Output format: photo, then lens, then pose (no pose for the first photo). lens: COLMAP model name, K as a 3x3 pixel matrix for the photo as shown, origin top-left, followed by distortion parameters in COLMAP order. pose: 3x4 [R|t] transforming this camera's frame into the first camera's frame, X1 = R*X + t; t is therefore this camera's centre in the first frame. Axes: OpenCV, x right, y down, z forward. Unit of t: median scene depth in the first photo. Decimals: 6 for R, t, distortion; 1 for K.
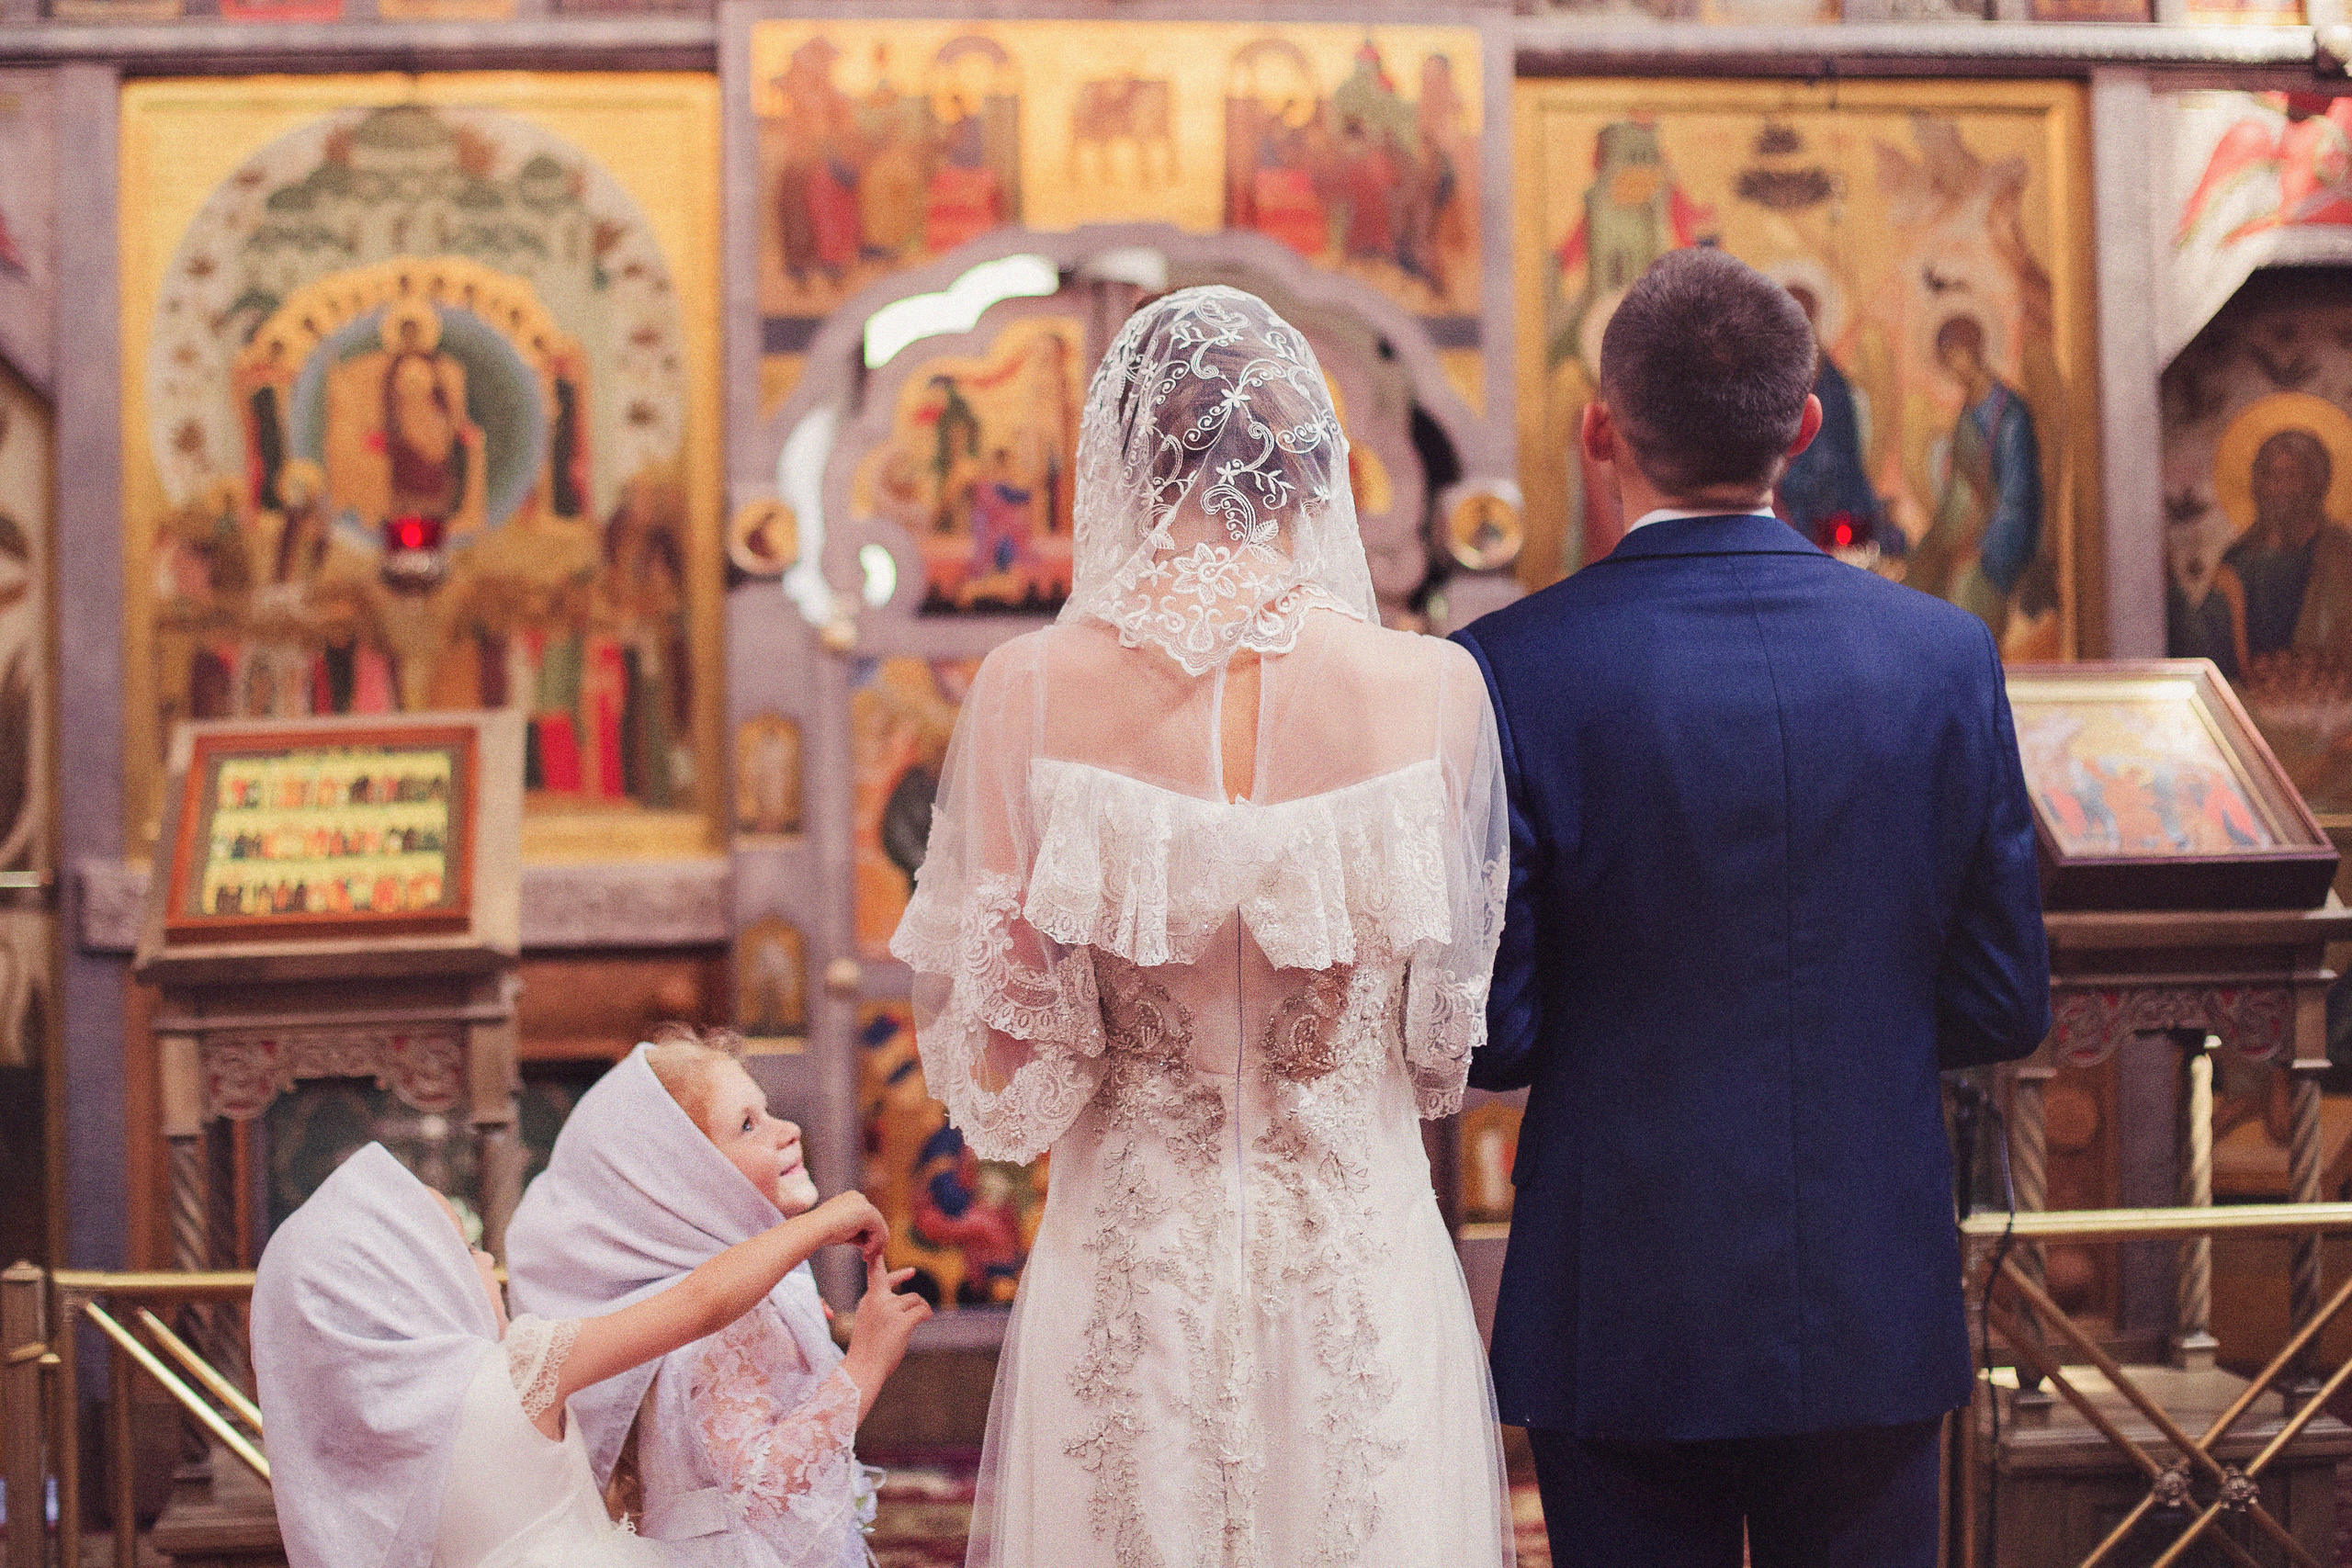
lens RADIAL K [[3886.5, 0, 1060.5], [0, 3886.5, 745.6], [0, 0, 1]] dist [-0.080288, 0.000000]
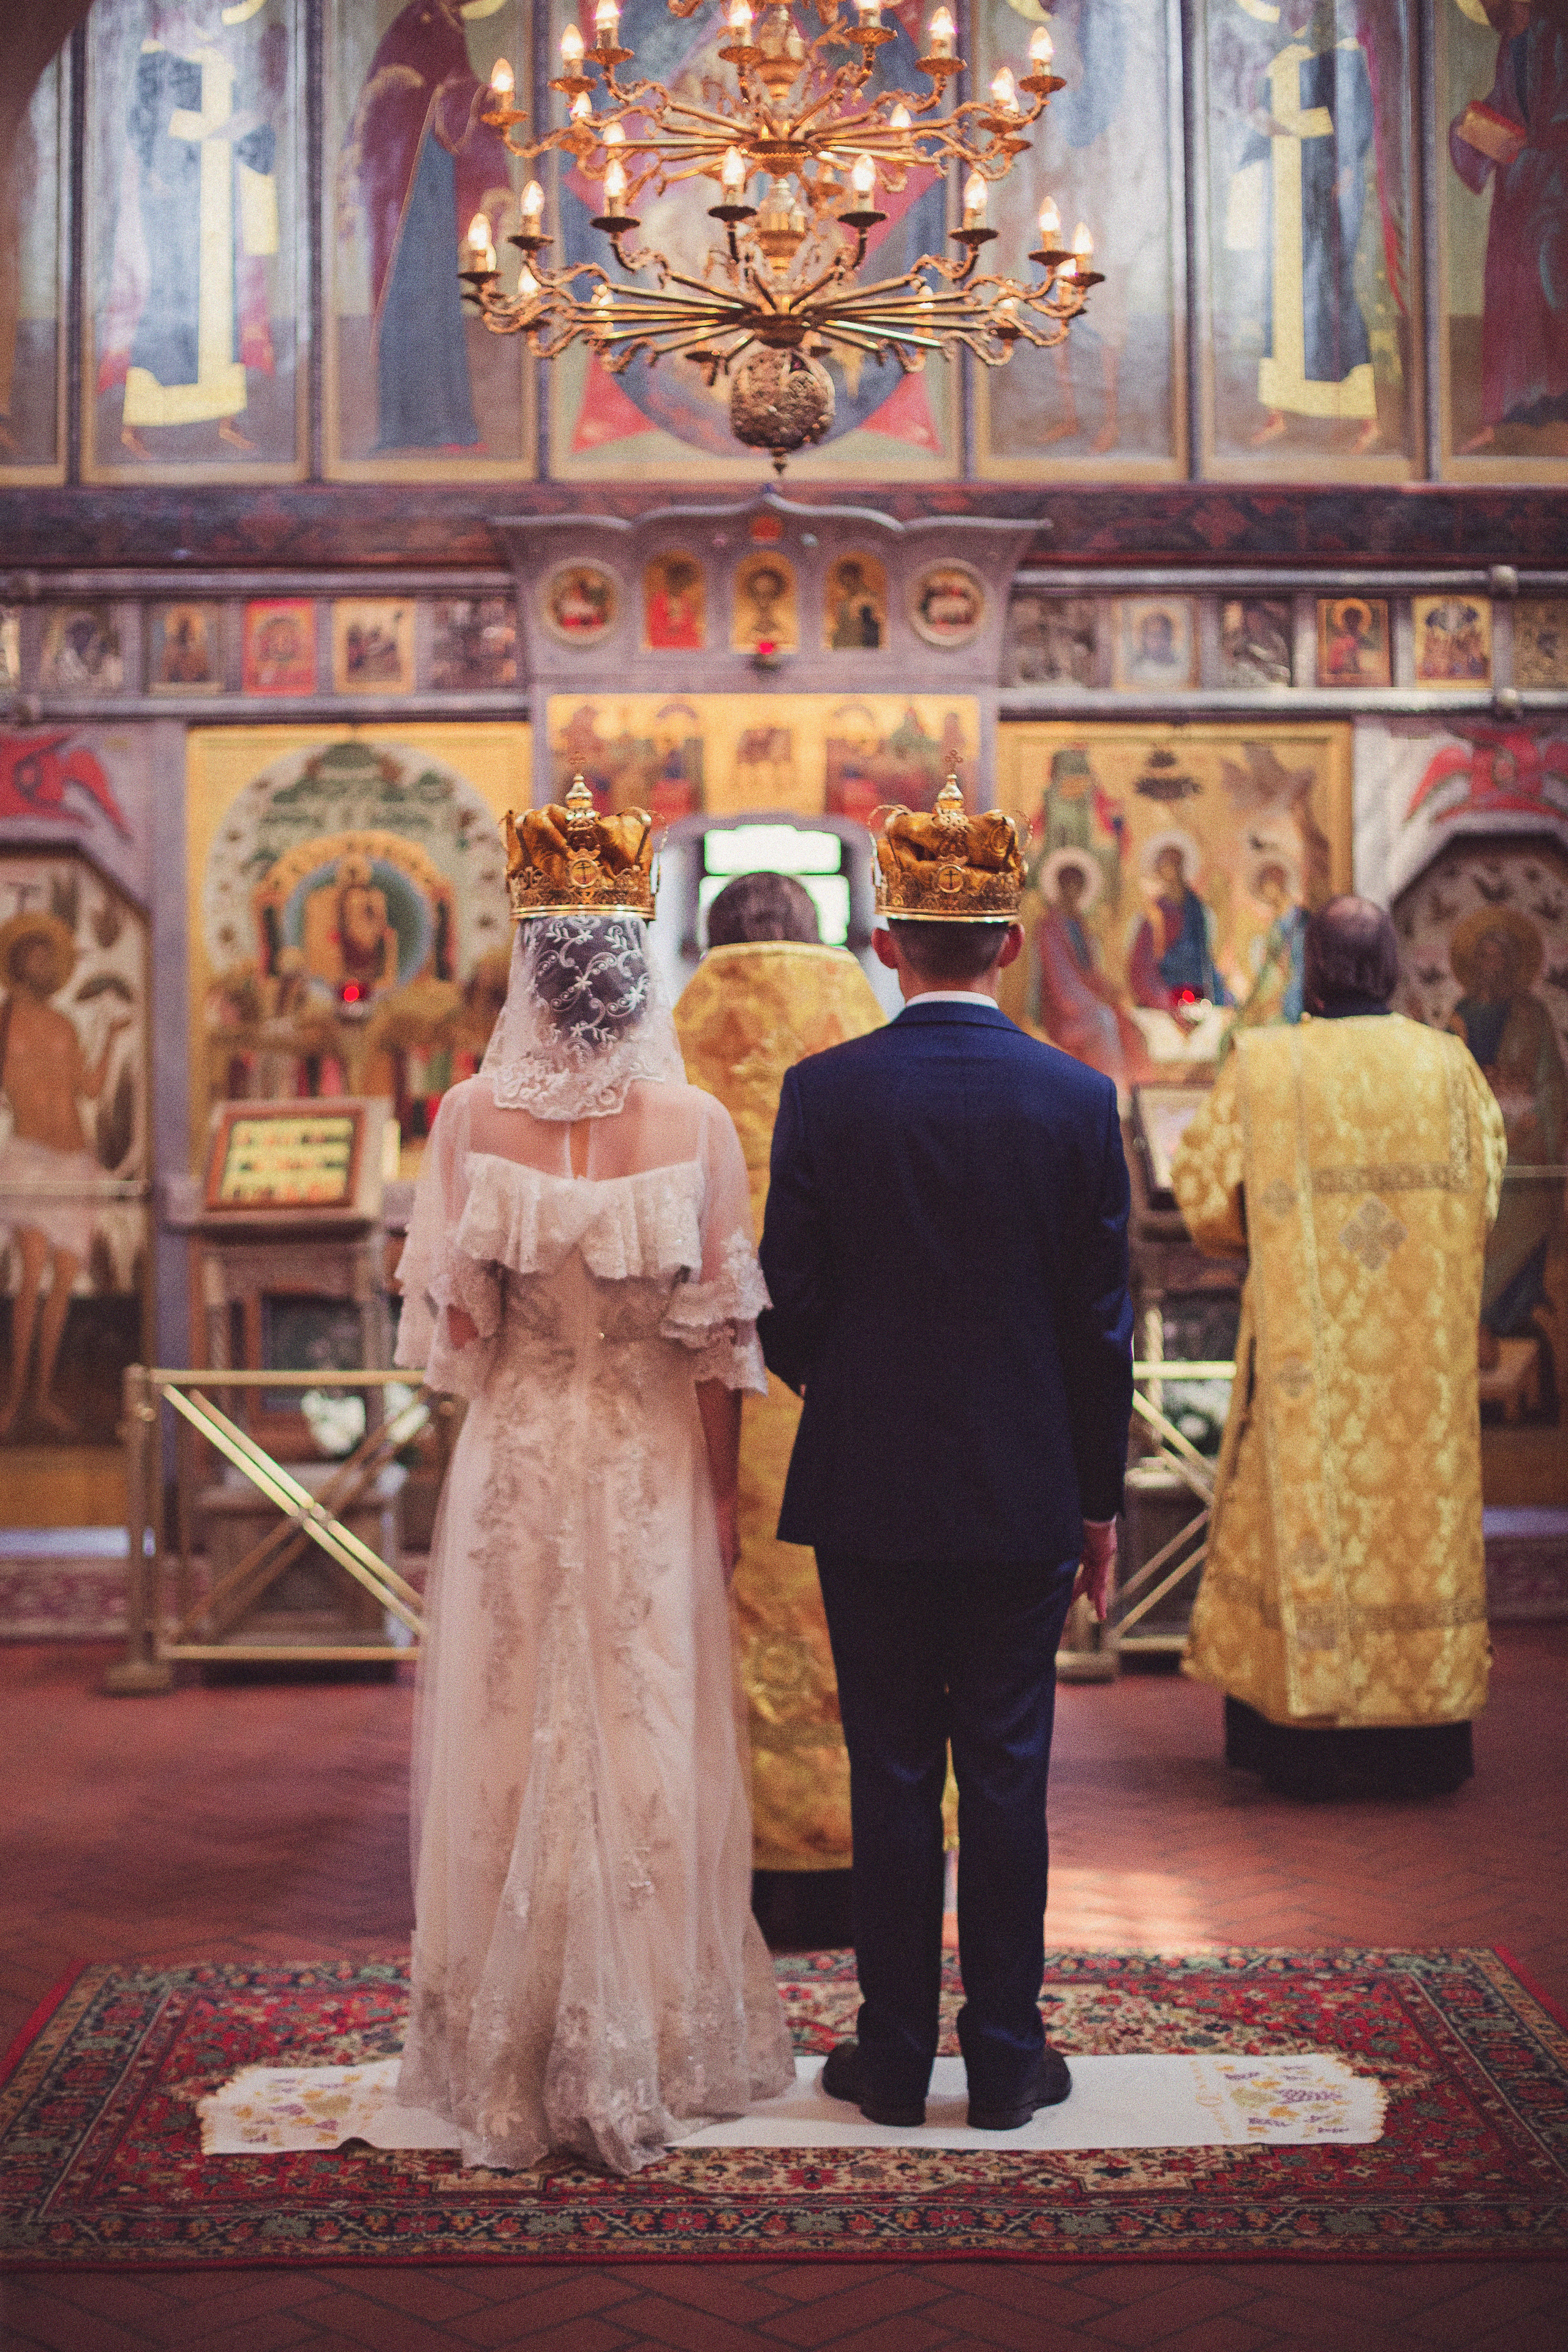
lens RADIAL K [[3886.8, 0, 791.3], [0, 3886.8, 1192.6], [0, 0, 1]] dist [-0.080288, 0.000000]
pose [[0.996281, 0.011347, -0.085408, 0.176177], [-0.009273, 0.999653, 0.024645, -0.009181], [0.085658, -0.023761, 0.996041, -0.710709]]
